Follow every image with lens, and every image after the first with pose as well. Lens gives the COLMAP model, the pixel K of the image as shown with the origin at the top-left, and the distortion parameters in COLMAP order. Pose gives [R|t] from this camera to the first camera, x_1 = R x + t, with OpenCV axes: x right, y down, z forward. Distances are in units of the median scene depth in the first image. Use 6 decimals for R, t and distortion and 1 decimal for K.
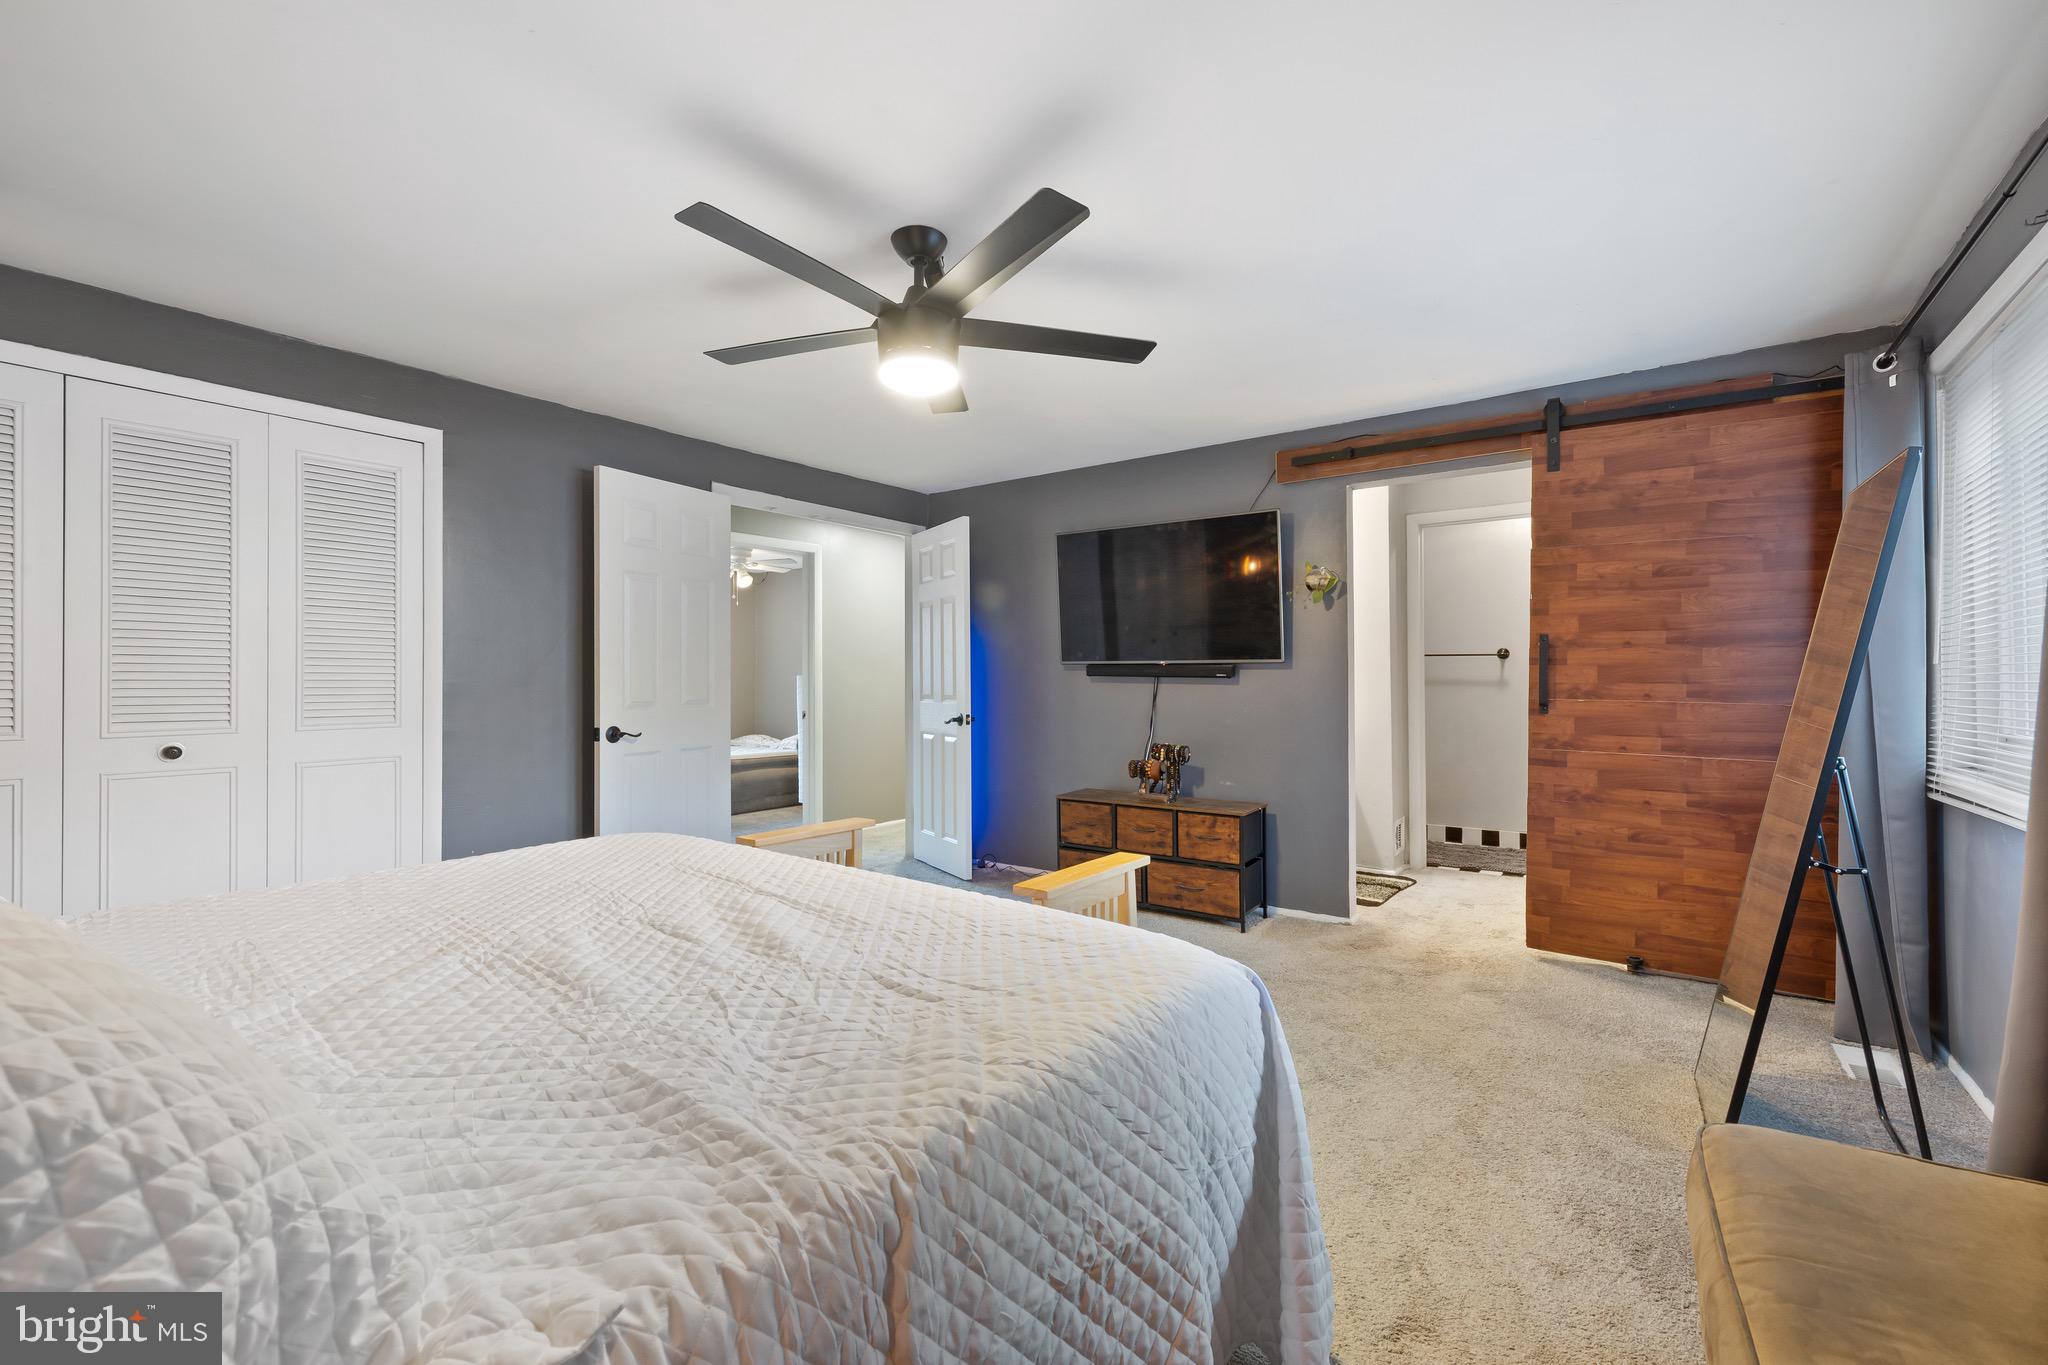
lens RADIAL K [[867.5, 0, 1029.9], [0, 867.5, 660.5], [0, 0, 1]] dist [0.000618, 0.000180]
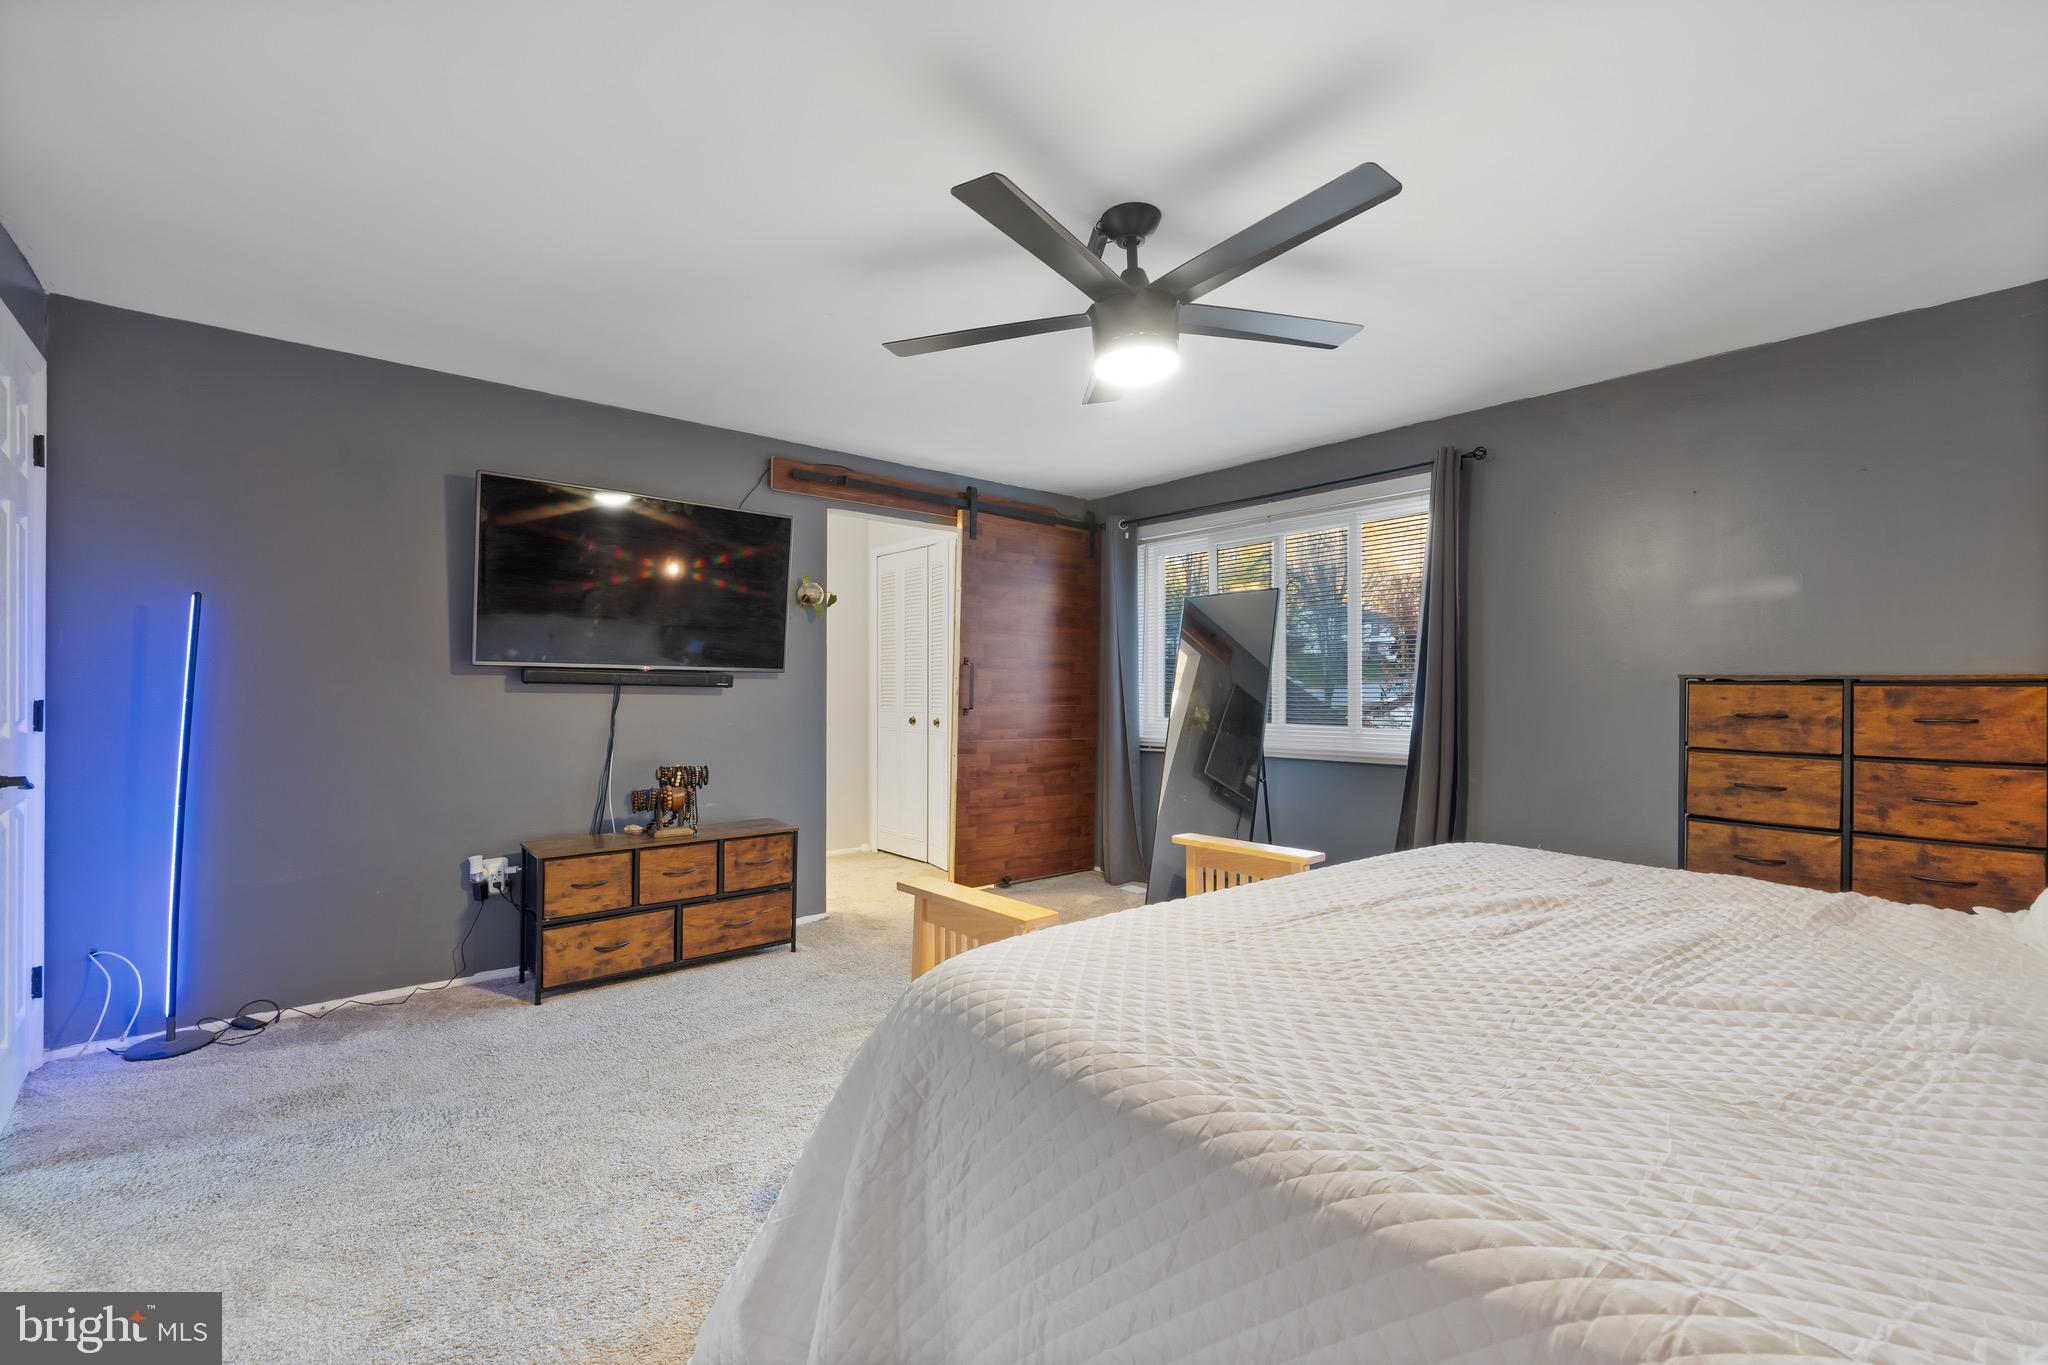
lens RADIAL K [[859.6, 0, 1020.2], [0, 859.6, 676.1], [0, 0, 1]] dist [0.003607, 0.000397]
pose [[0.242547, 0.018159, 0.969970, -0.607933], [-0.025211, 0.999605, -0.012410, 0.012309], [-0.969812, -0.021444, 0.242909, 0.513710]]
